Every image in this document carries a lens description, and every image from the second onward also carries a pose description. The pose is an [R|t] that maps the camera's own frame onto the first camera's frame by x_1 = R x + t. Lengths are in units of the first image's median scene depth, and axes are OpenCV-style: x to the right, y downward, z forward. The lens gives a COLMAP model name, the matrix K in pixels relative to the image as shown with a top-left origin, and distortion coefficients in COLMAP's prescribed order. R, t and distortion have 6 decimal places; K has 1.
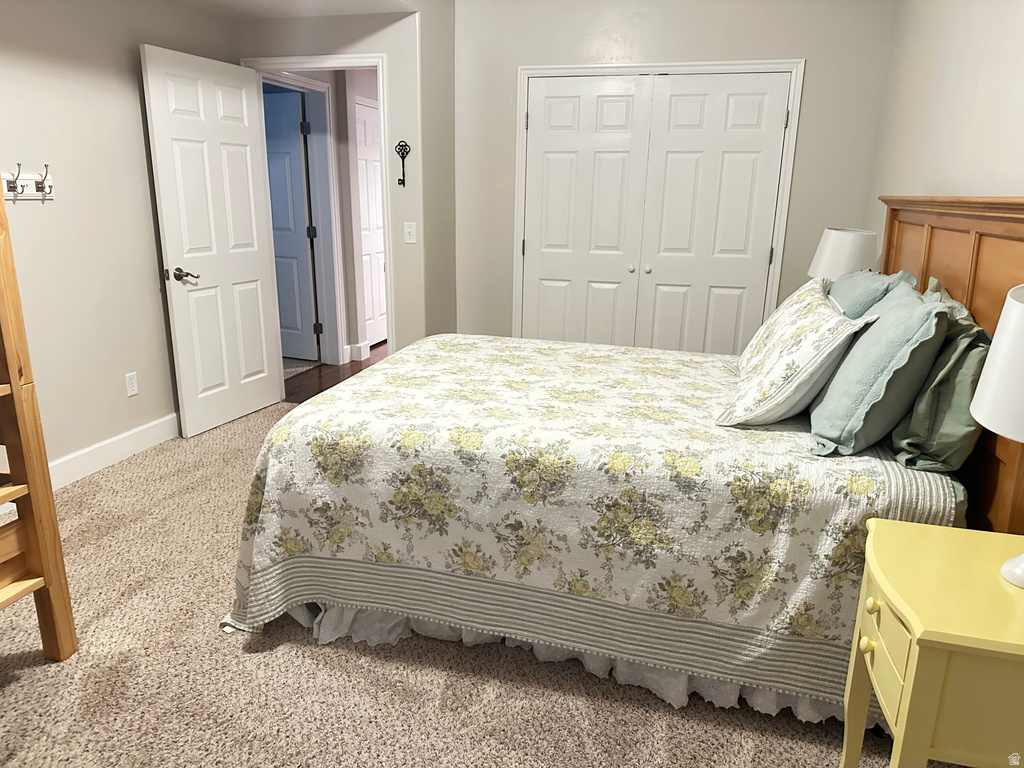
lens RADIAL K [[711.7, 0, 512.0], [0, 711.7, 384.0], [0, 0, 1]] dist [0.111739, -0.178914]
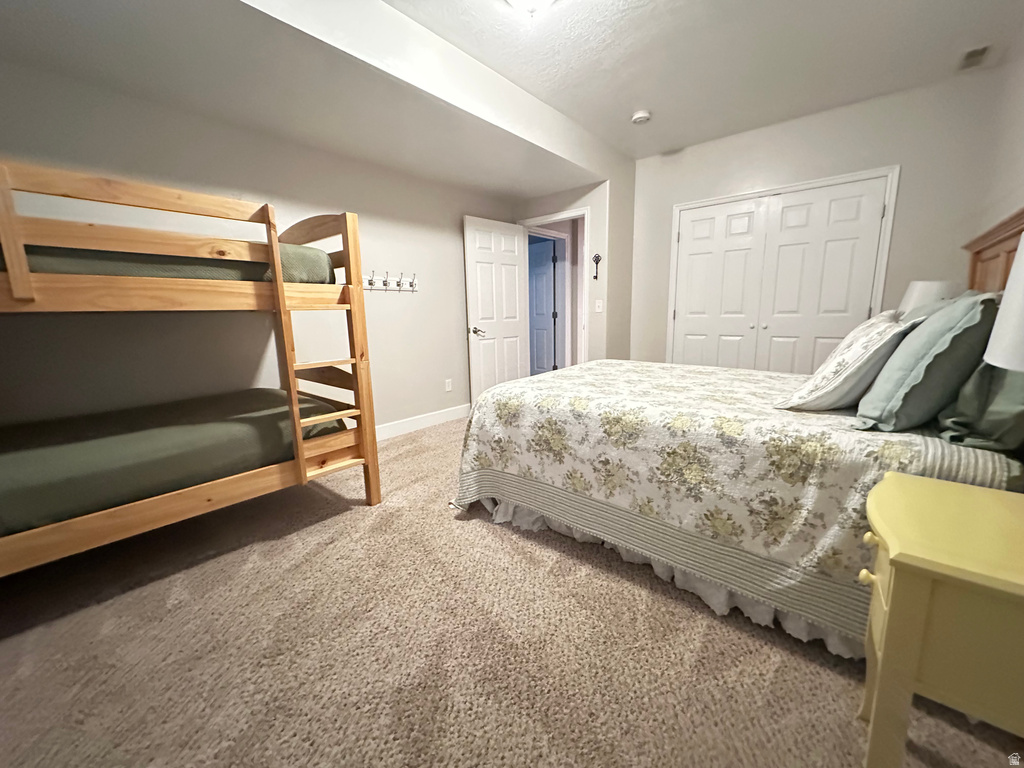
lens RADIAL K [[406.4, 0, 514.1], [0, 406.4, 382.1], [0, 0, 1]] dist [-0.000015, 0.000295]
pose [[0.906397, 0.035737, -0.420912, 0.183527], [-0.072854, 0.994709, -0.072431, 0.108042], [0.416096, 0.096317, 0.904205, 0.139321]]
